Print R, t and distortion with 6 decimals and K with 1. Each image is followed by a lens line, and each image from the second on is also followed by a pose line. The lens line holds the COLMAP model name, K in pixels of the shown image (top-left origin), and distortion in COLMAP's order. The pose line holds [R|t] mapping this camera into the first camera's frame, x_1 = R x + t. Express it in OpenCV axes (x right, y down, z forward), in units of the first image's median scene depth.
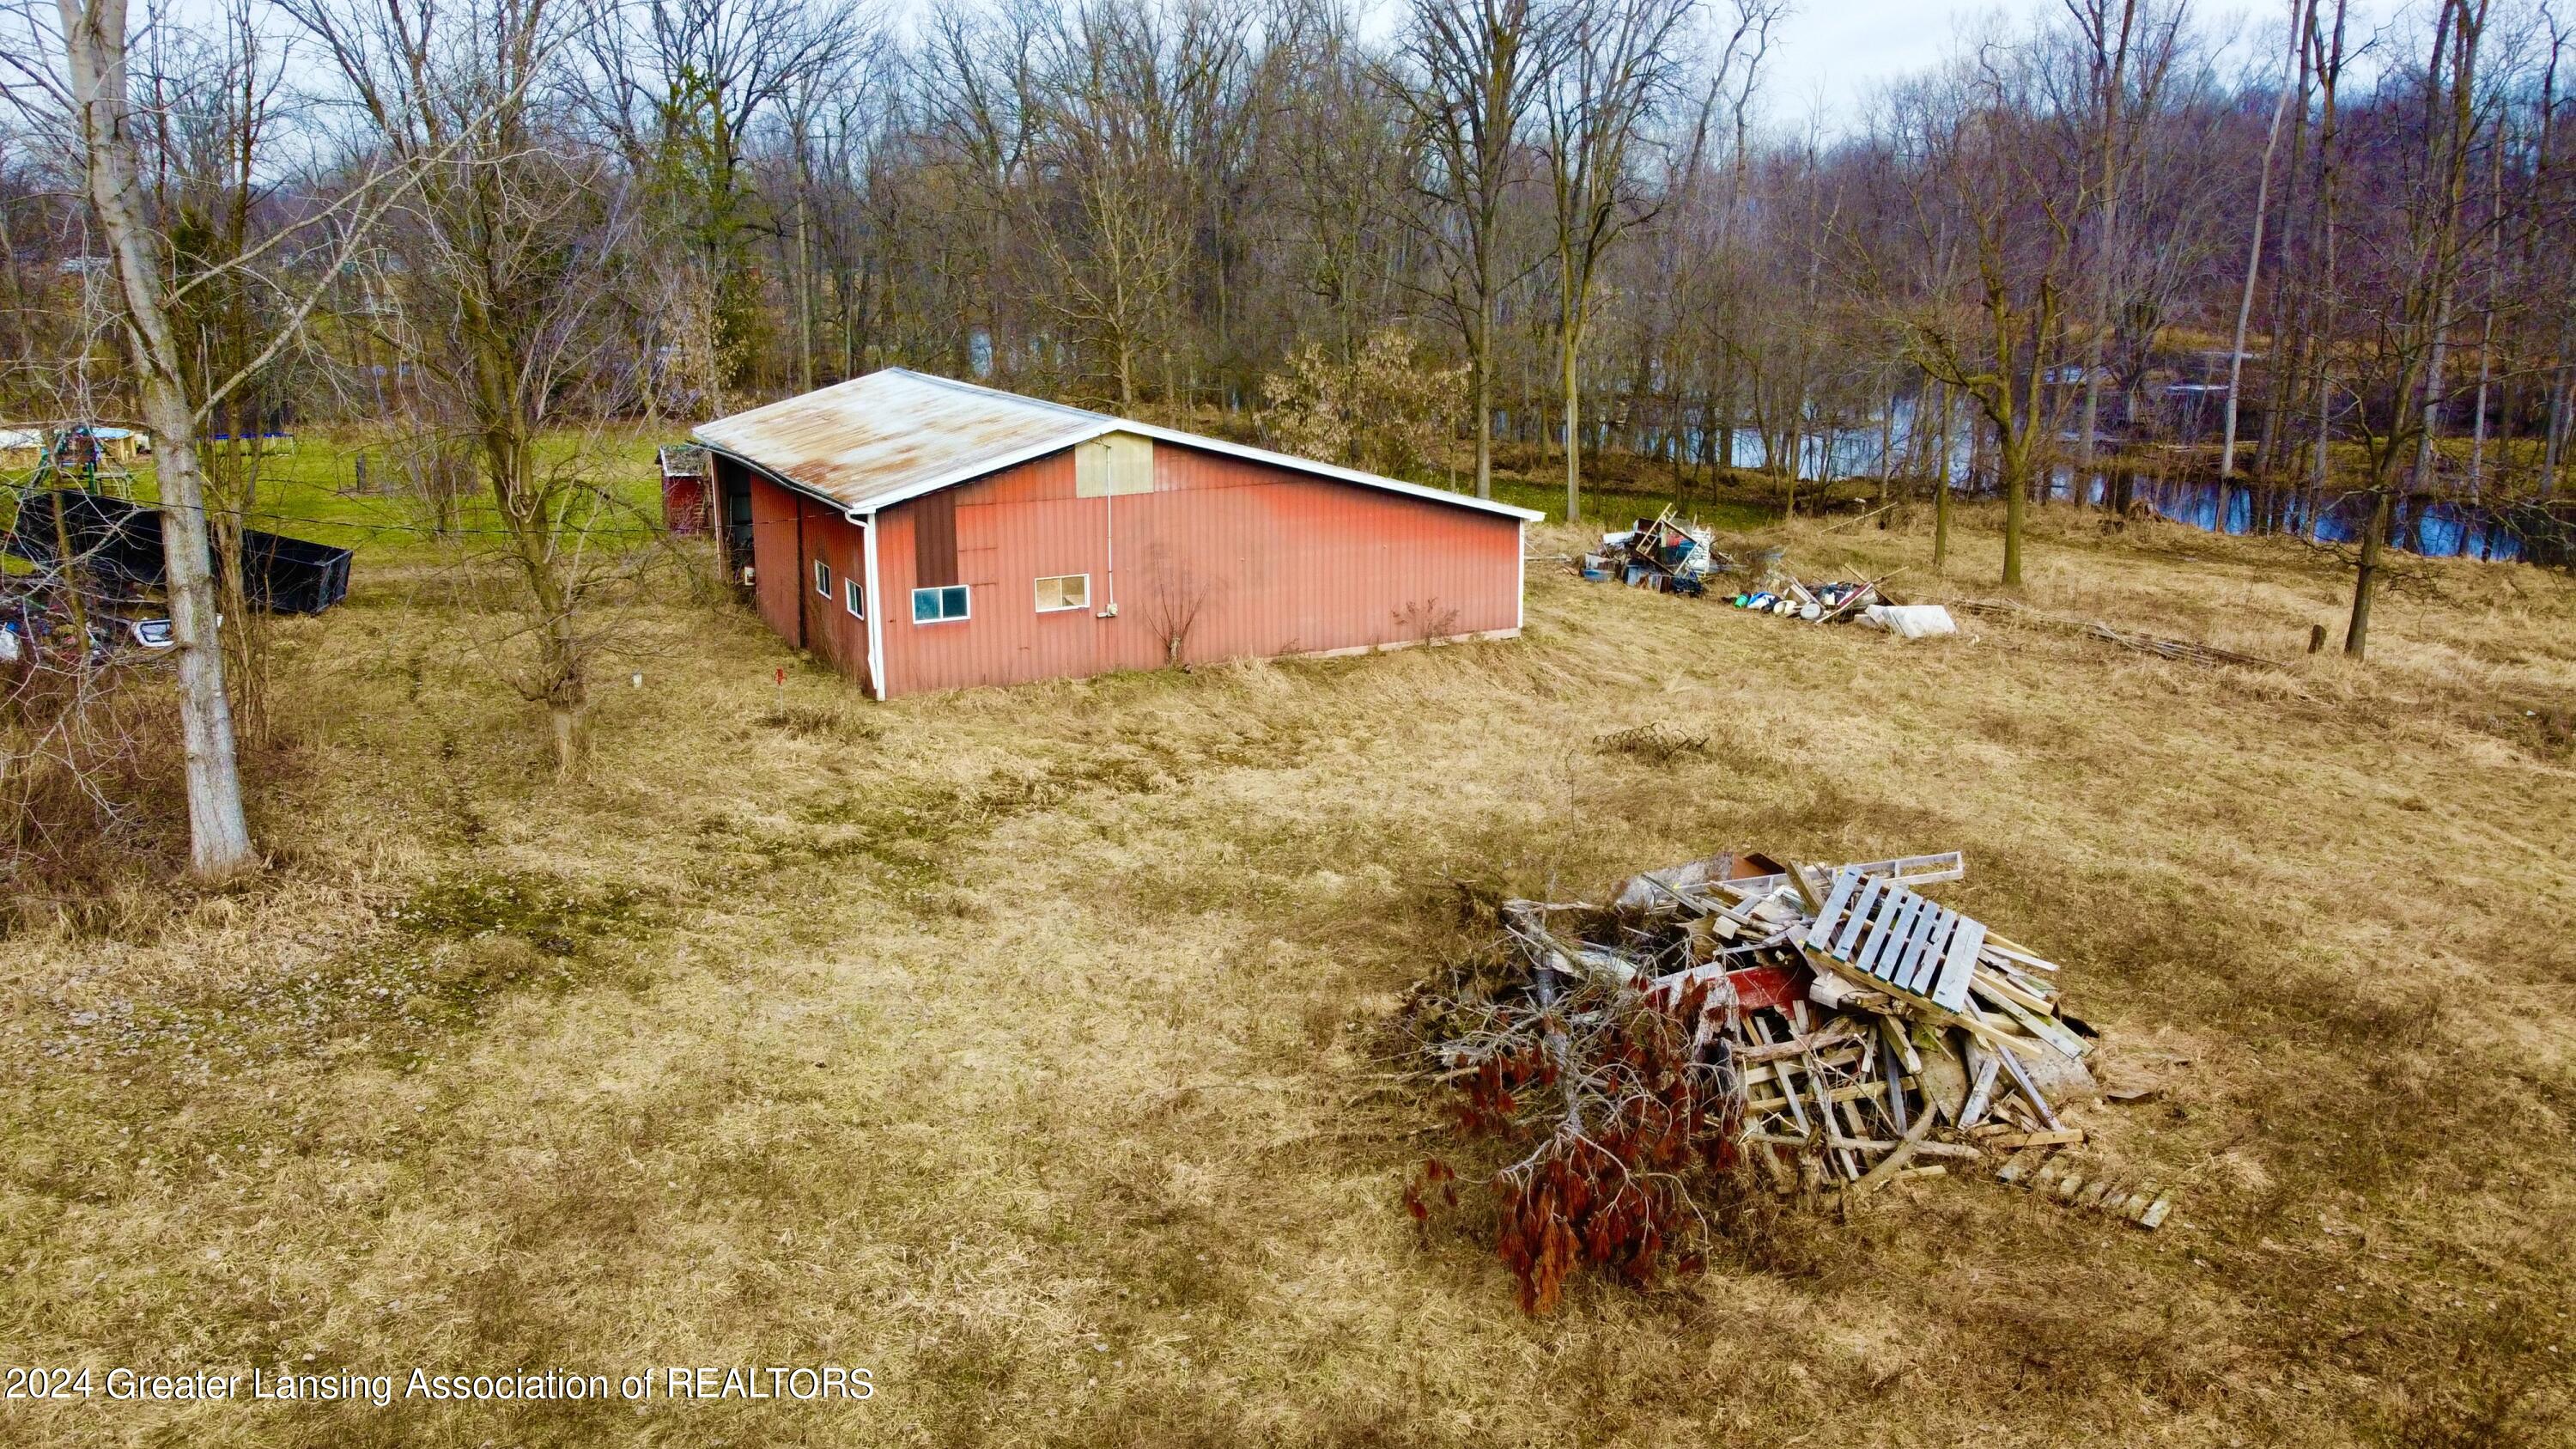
lens RADIAL K [[1949.7, 0, 1280.2], [0, 1949.7, 721.1], [0, 0, 1]] dist [-0.007040, -0.009051]
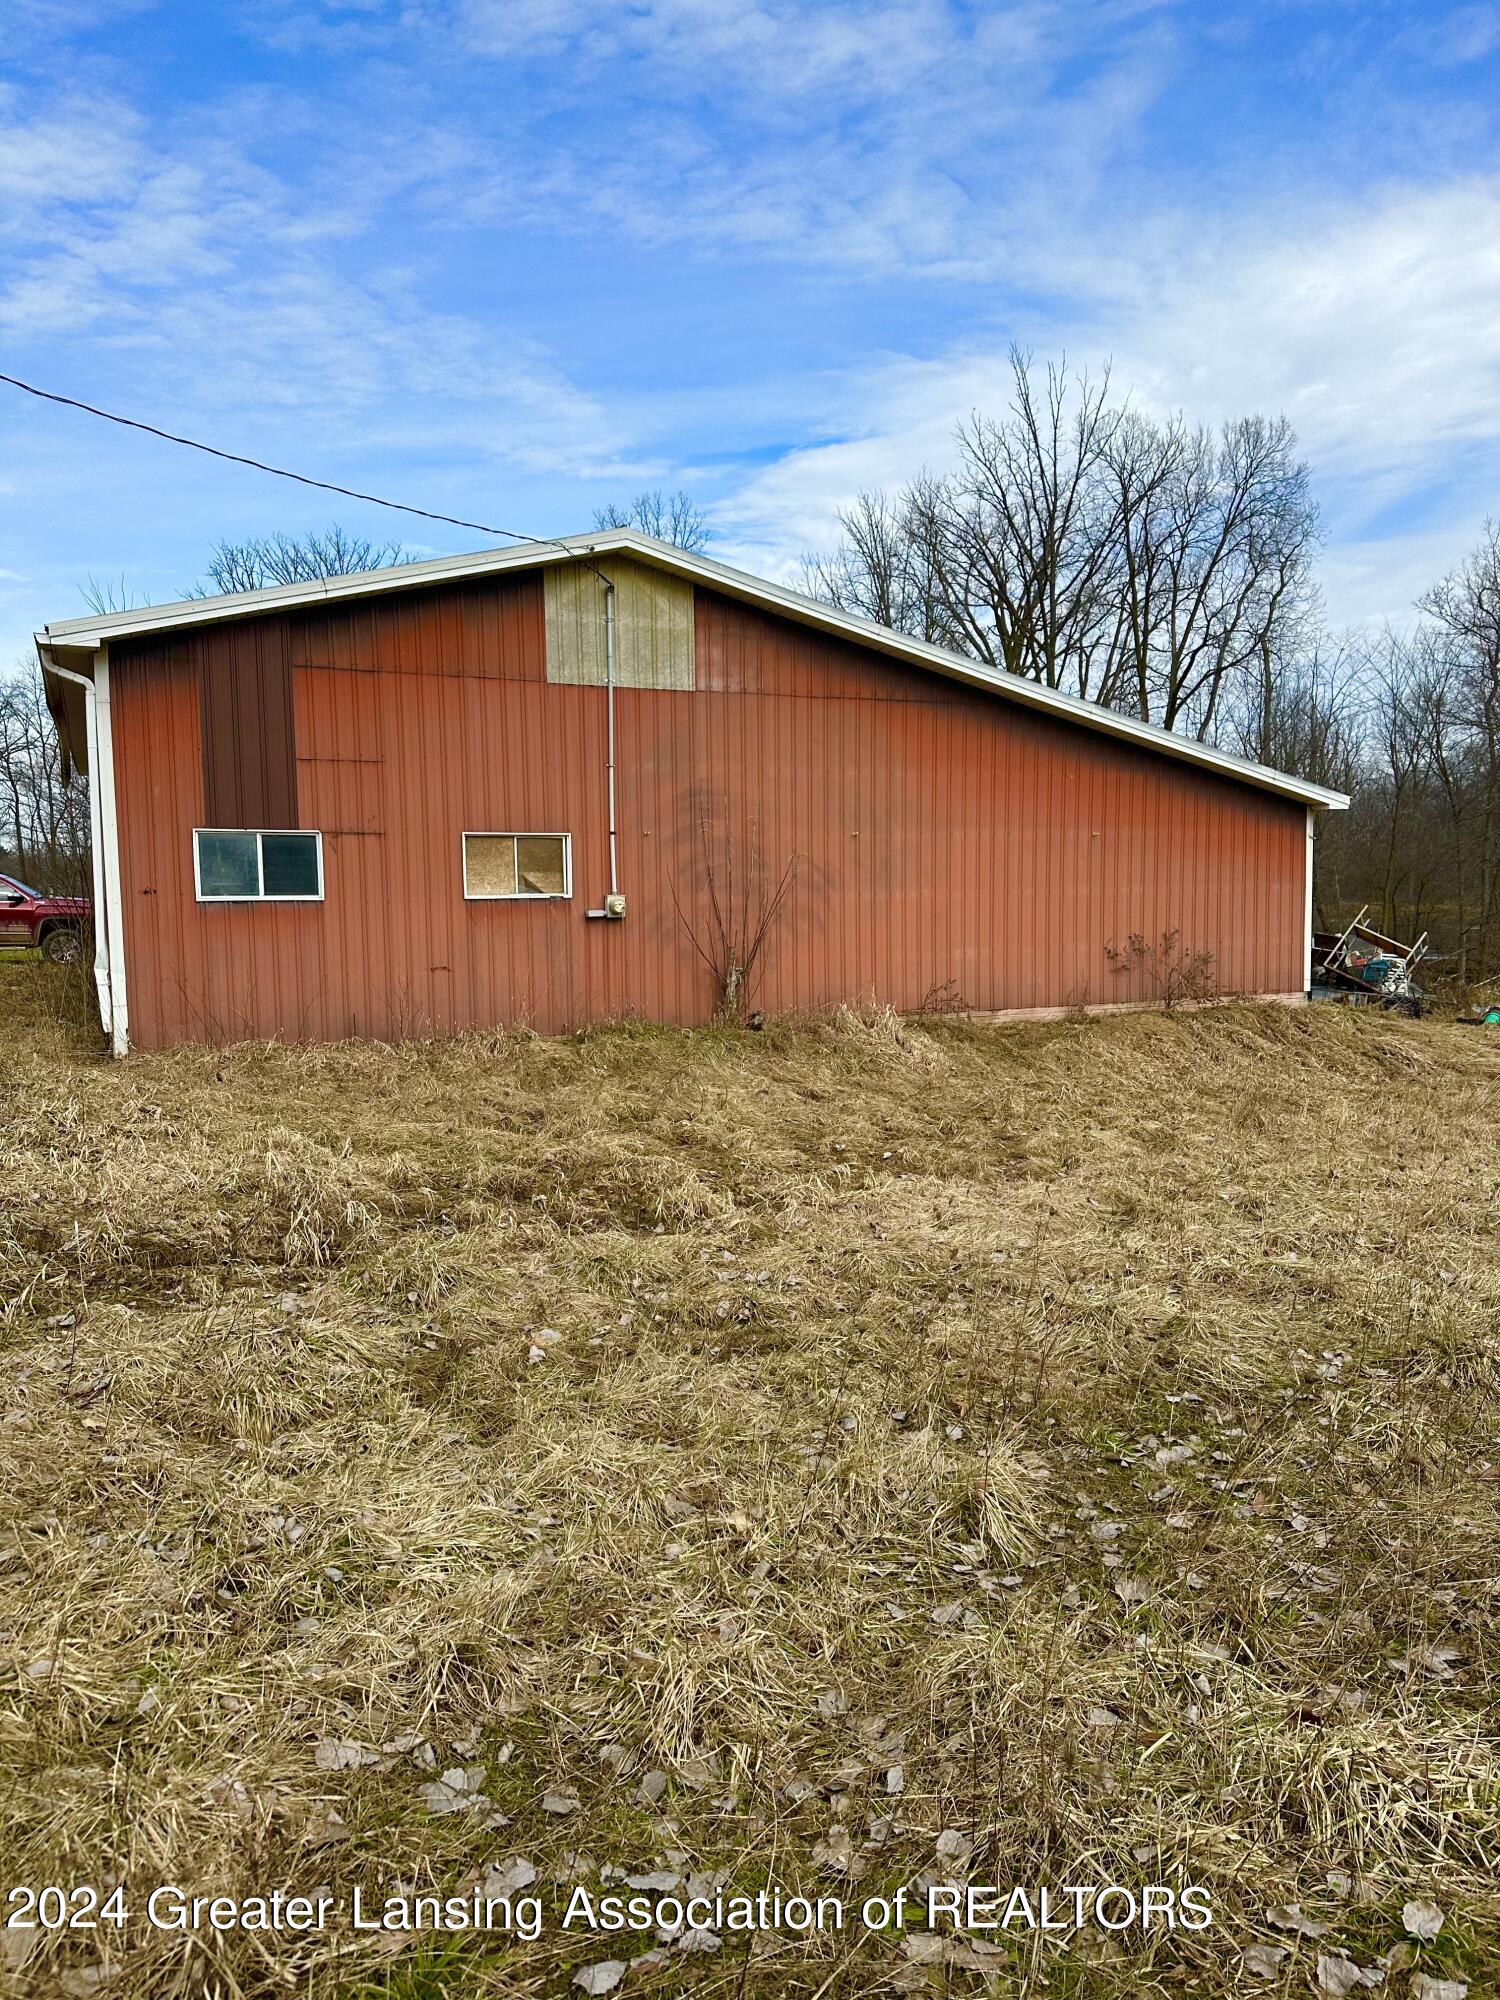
lens RADIAL K [[1388.7, 0, 752.3], [0, 1388.7, 1003.2], [0, 0, 1]] dist [0.091137, 0.000565]
pose [[0.999166, -0.003165, -0.040717, -0.035047], [-0.003609, 0.986250, -0.165221, 0.032660], [0.040680, 0.165230, 0.985416, 0.658987]]
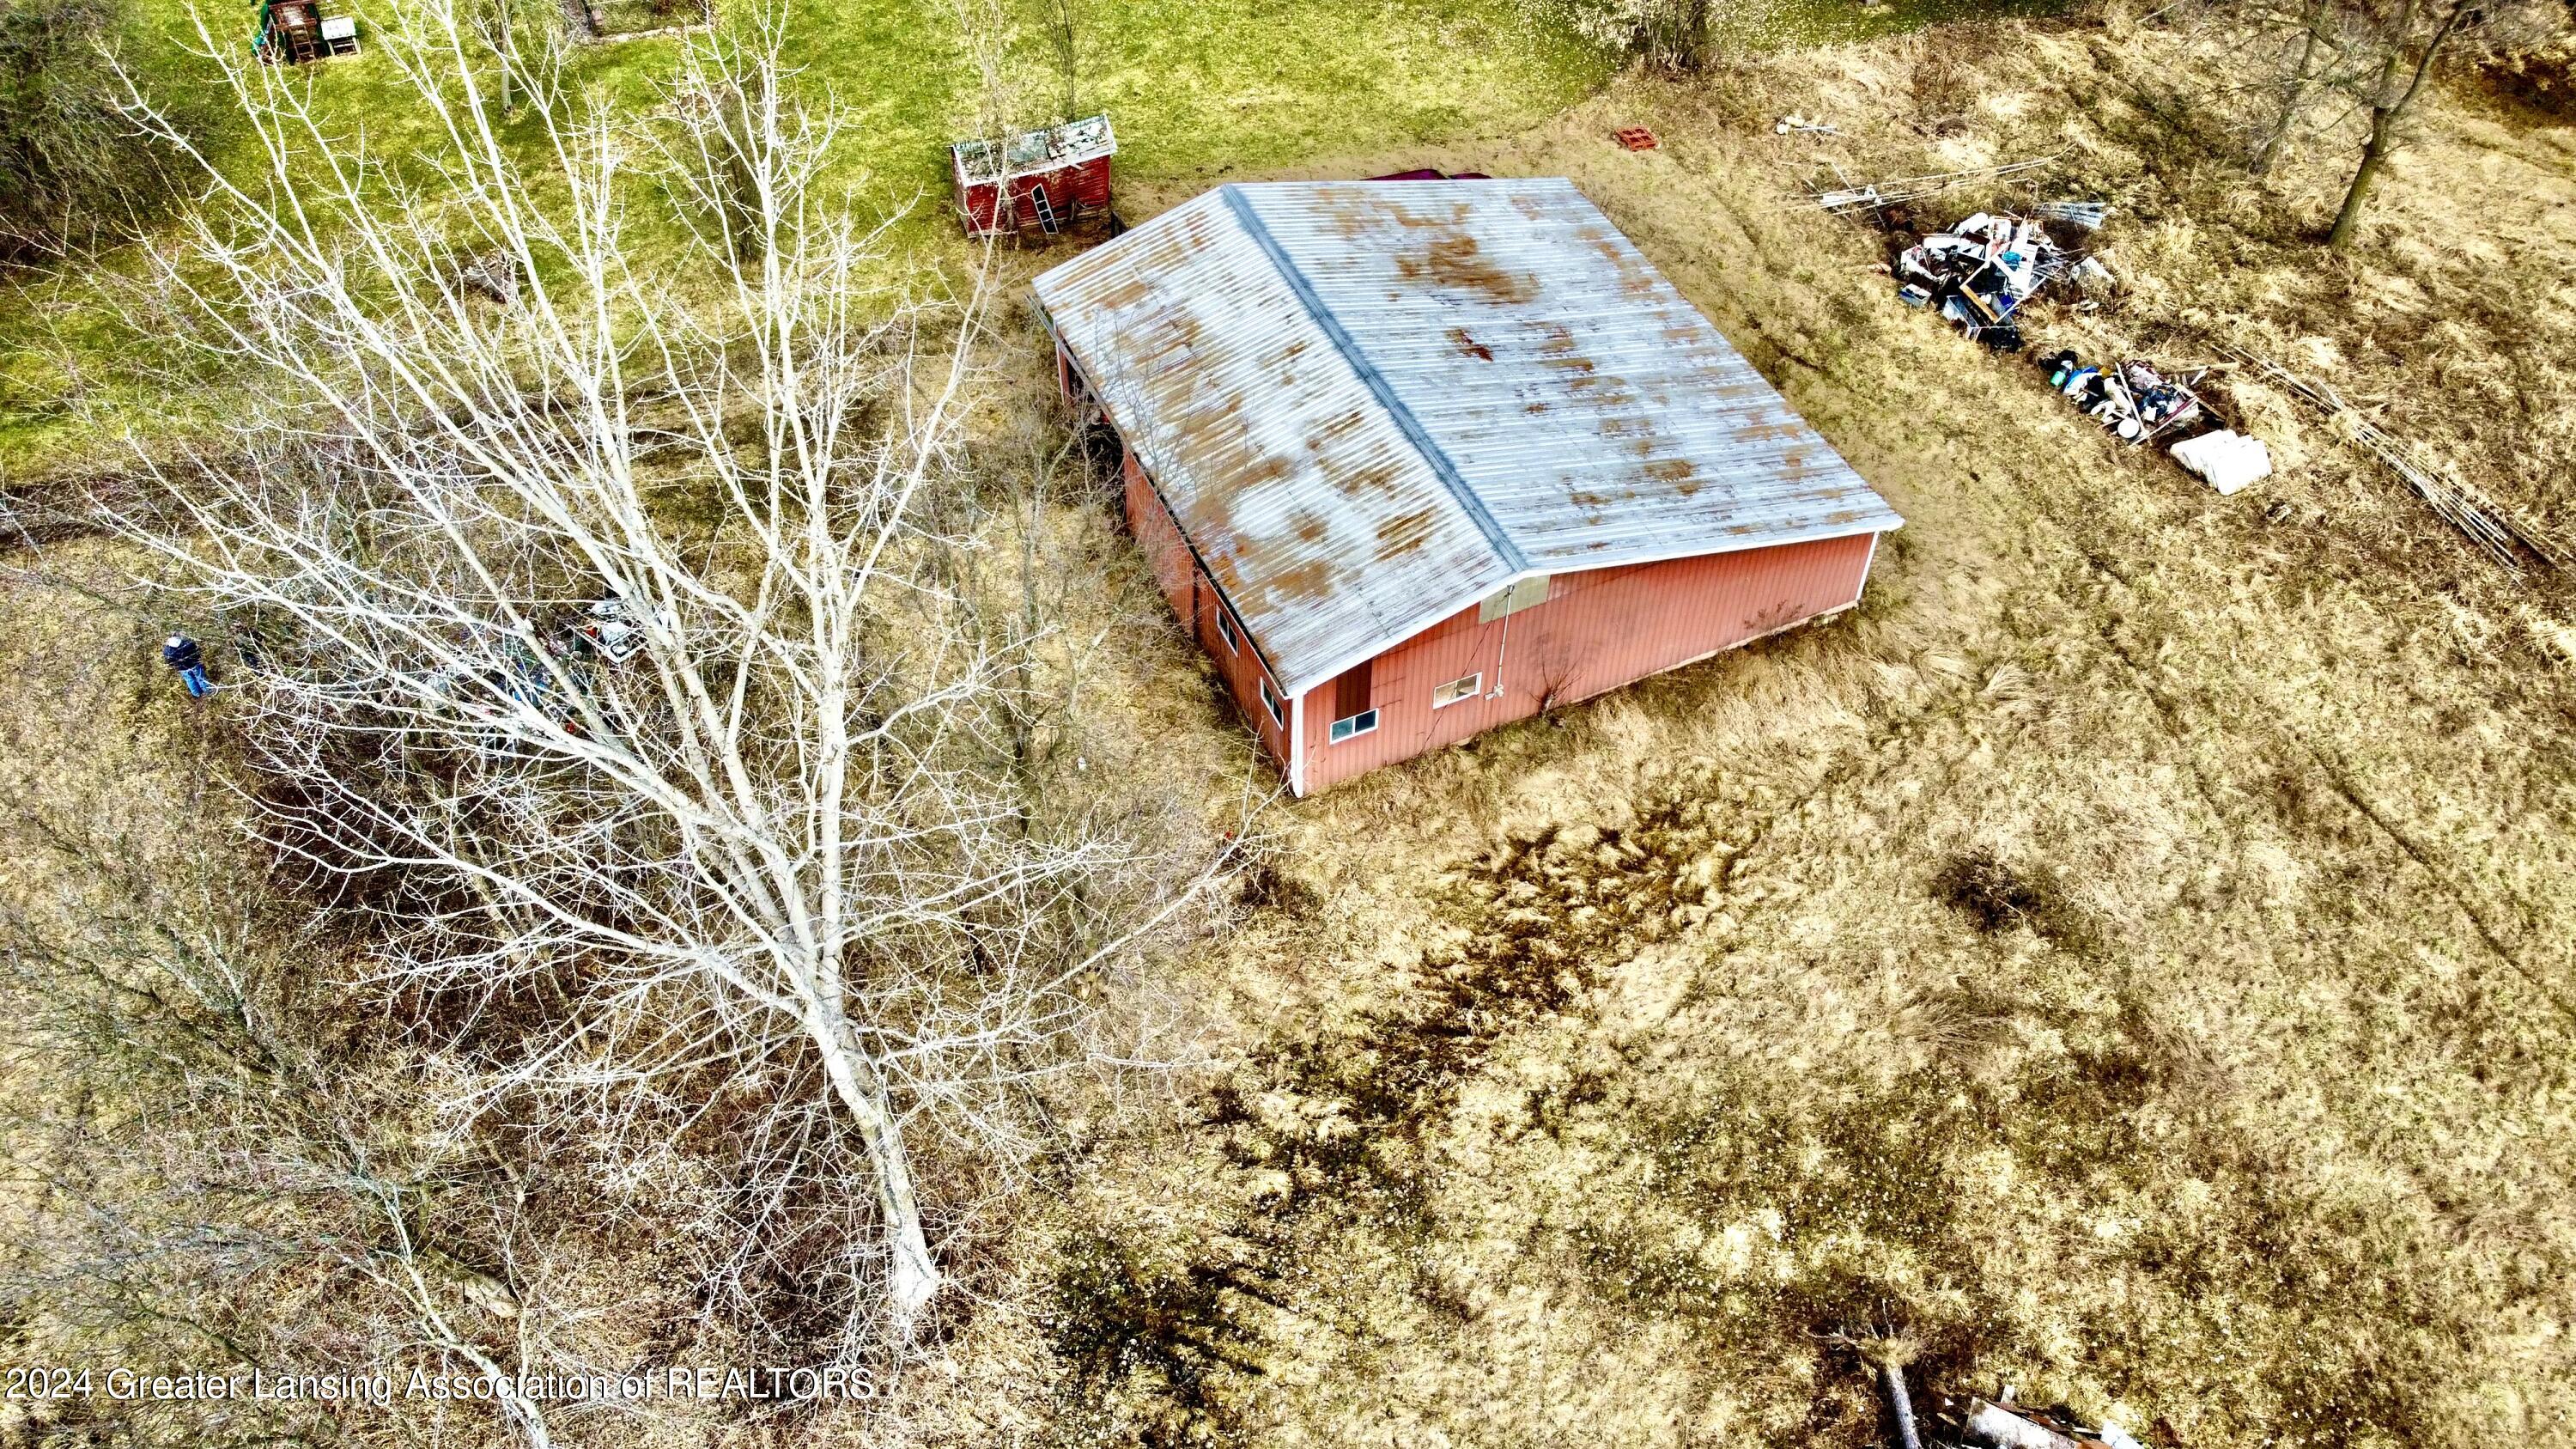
lens RADIAL K [[1949.7, 0, 1291.1], [0, 1949.7, 724.3], [0, 0, 1]] dist [-0.007040, -0.009051]
pose [[0.999042, 0.026833, -0.034577, -0.170940], [-0.003445, 0.835778, 0.549057, -0.668235], [0.043632, -0.548412, 0.835069, 0.074317]]
